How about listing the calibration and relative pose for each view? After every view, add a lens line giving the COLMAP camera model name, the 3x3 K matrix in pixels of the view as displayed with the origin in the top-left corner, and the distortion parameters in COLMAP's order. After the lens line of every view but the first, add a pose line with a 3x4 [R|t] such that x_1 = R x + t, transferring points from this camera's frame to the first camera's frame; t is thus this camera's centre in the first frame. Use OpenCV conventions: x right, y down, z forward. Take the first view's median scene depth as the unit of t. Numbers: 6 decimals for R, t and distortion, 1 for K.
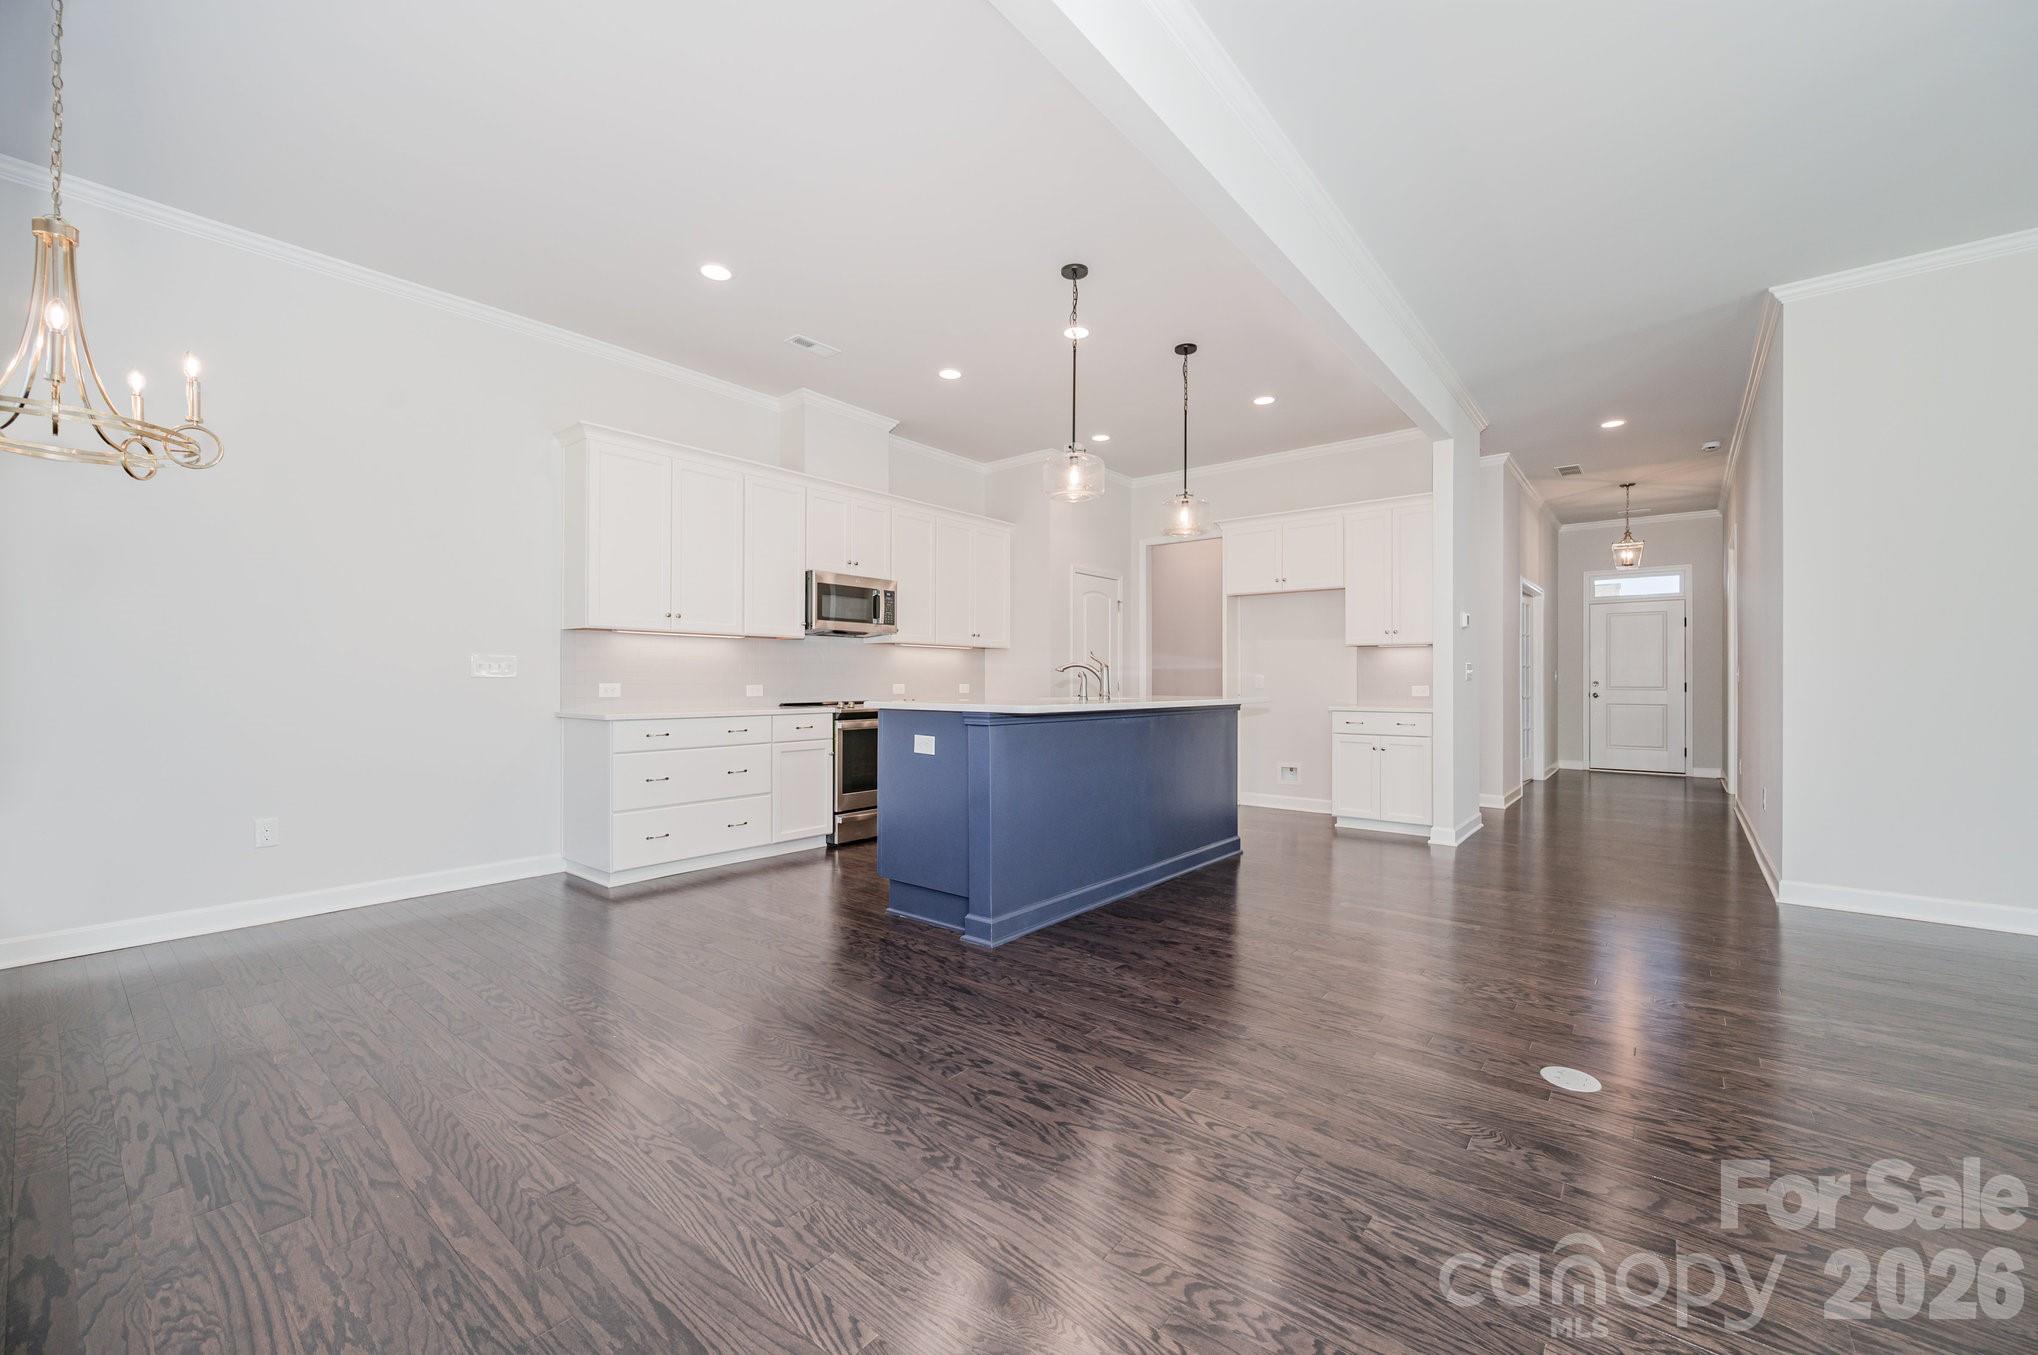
lens RADIAL K [[800.2, 0, 1021.1], [0, 800.2, 674.3], [0, 0, 1]] dist [0.002178, 0.000128]
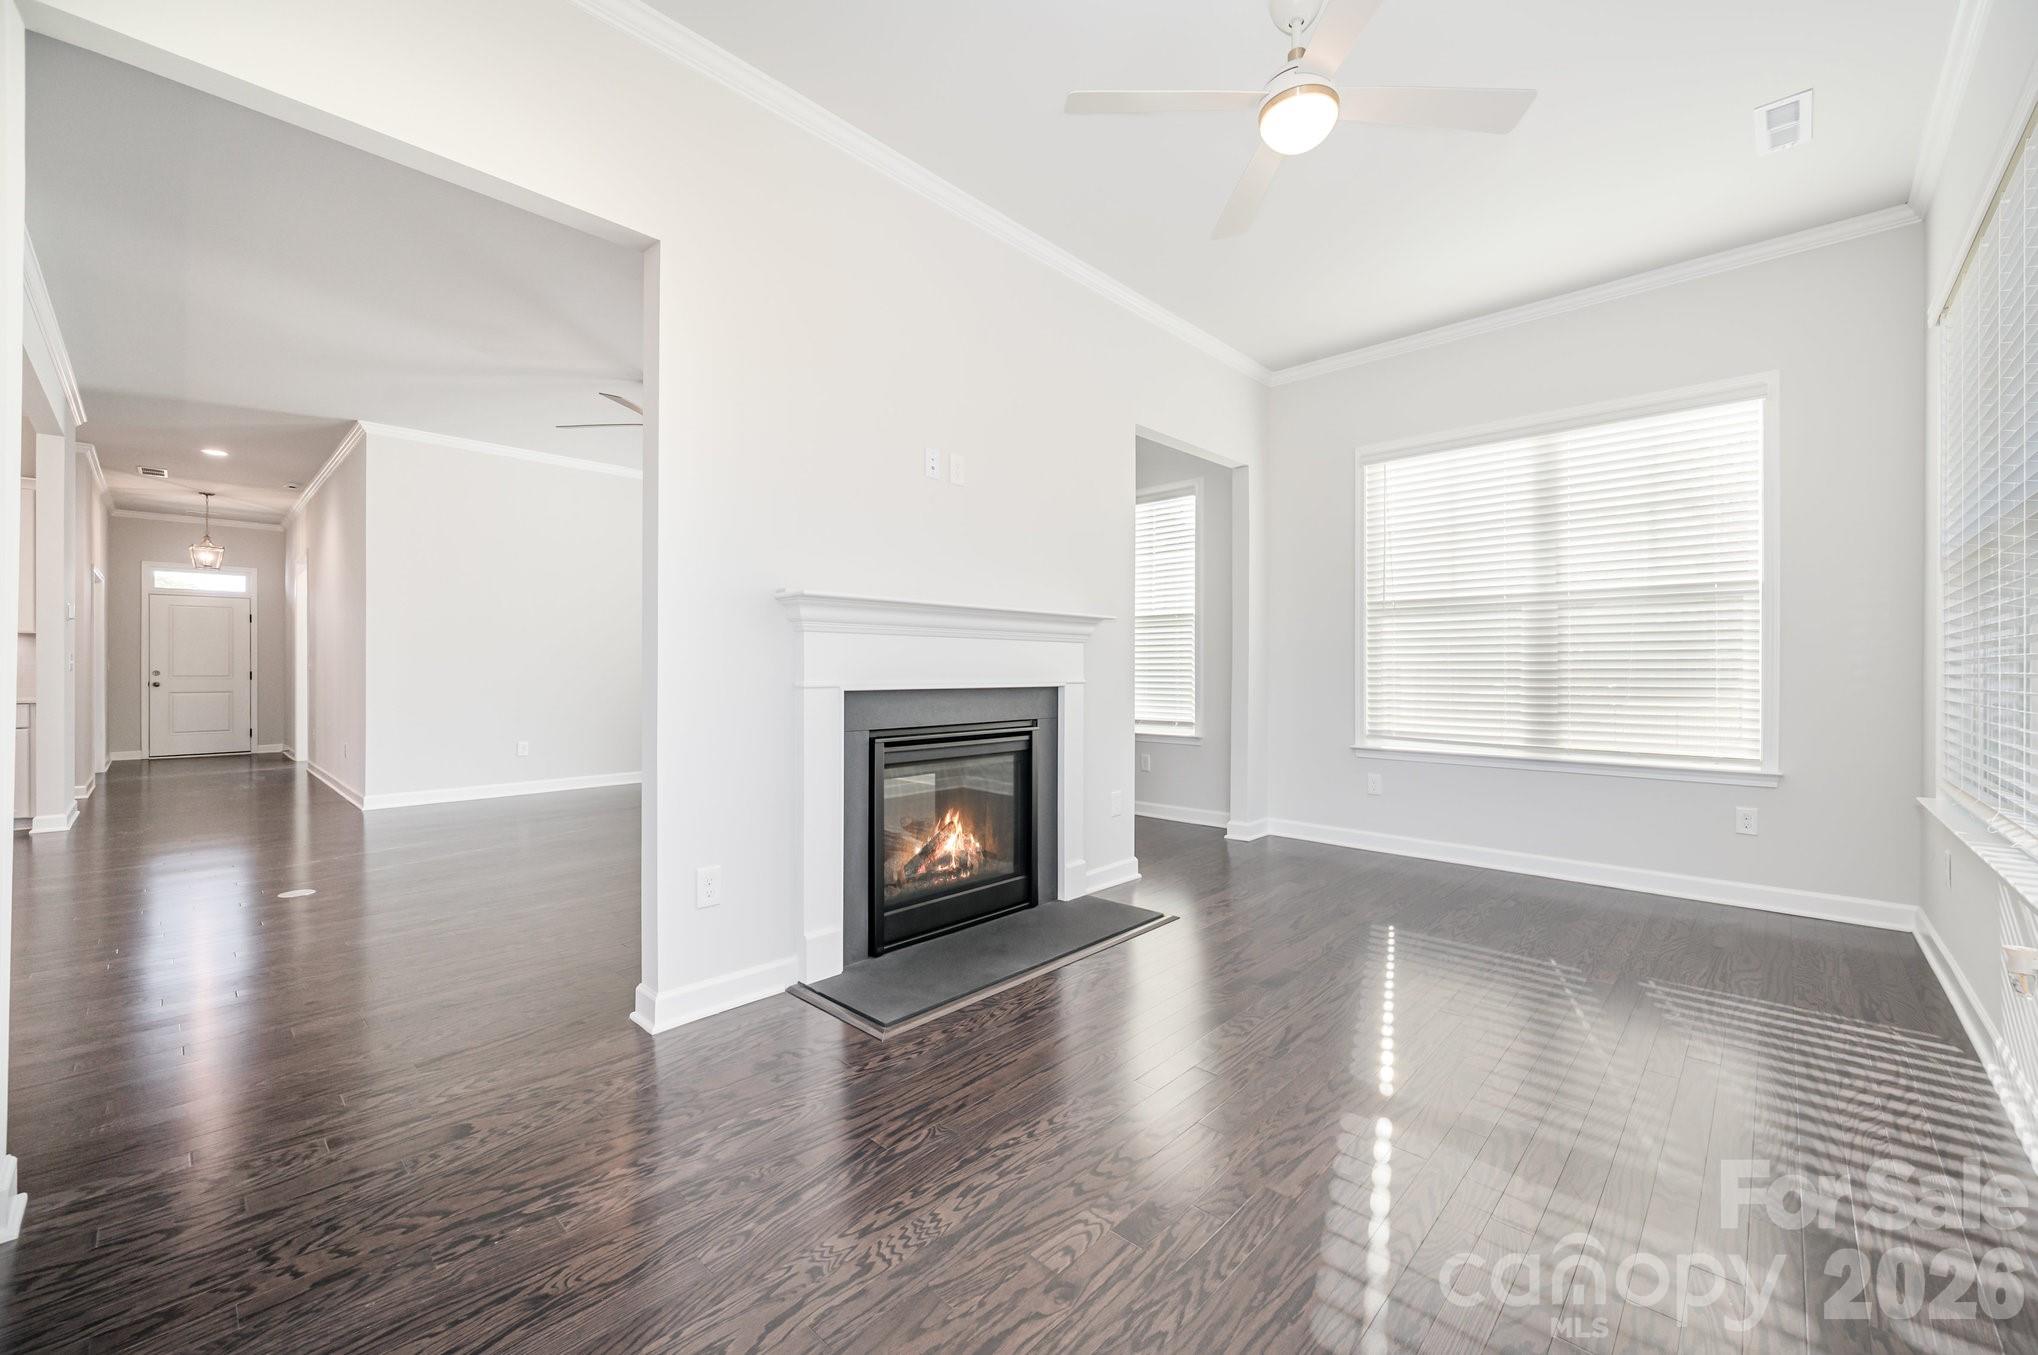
lens RADIAL K [[800.2, 0, 1021.1], [0, 800.2, 674.3], [0, 0, 1]] dist [0.002178, 0.000128]
pose [[0.070406, -0.008584, 0.997481, -0.236953], [-0.009273, 0.999914, 0.009260, -0.006426], [-0.997475, -0.009902, 0.070320, -0.176497]]
